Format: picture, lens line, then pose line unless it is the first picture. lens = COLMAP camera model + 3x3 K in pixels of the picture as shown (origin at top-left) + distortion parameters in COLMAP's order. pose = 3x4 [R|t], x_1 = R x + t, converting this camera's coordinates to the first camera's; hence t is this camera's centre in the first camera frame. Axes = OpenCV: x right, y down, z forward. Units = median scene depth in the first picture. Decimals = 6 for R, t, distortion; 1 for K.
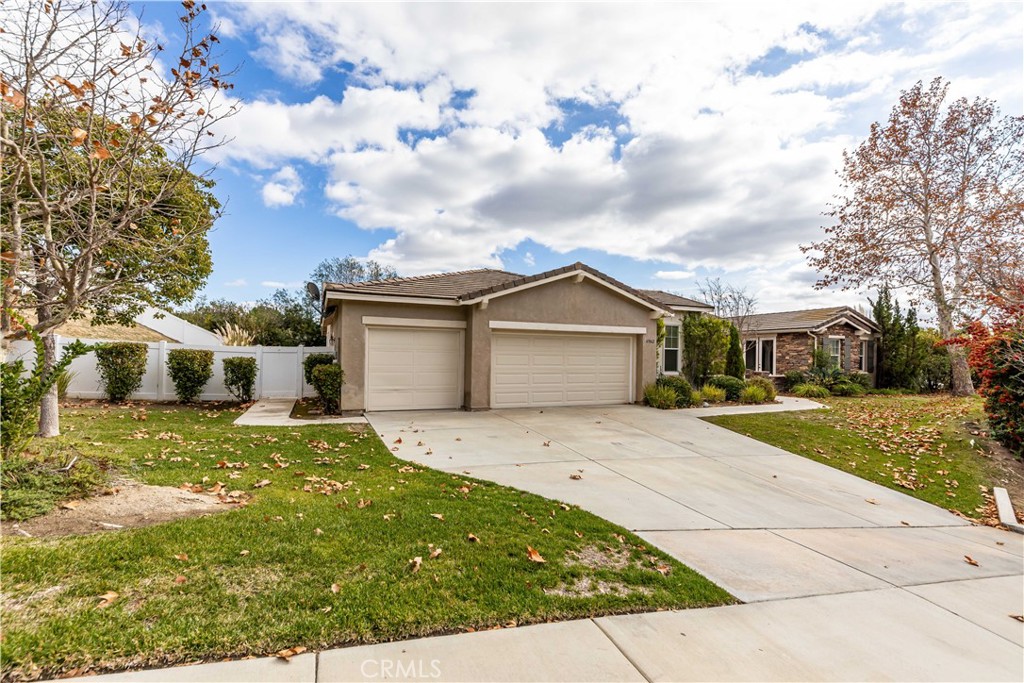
lens RADIAL K [[456.4, 0, 514.5], [0, 456.4, 354.7], [0, 0, 1]] dist [0.023504, -0.001104]
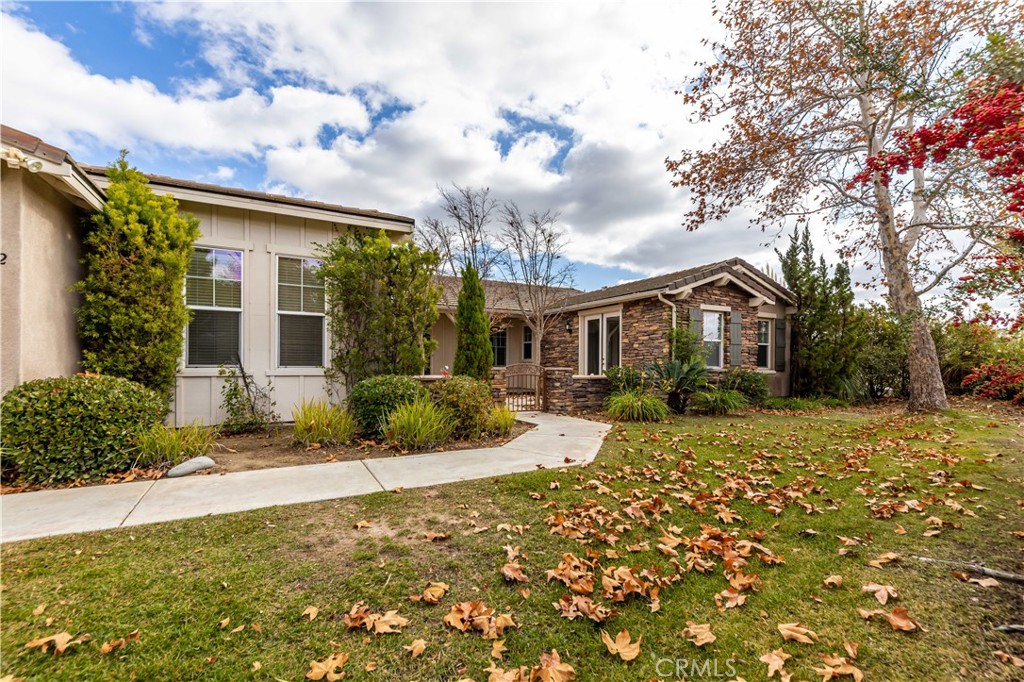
lens RADIAL K [[456.4, 0, 519.8], [0, 456.4, 363.8], [0, 0, 1]] dist [0.023504, -0.001104]
pose [[0.997545, -0.006179, 0.069752, 0.558450], [0.006155, 0.999981, 0.000557, 0.037916], [-0.069754, -0.000126, 0.997564, 0.608722]]
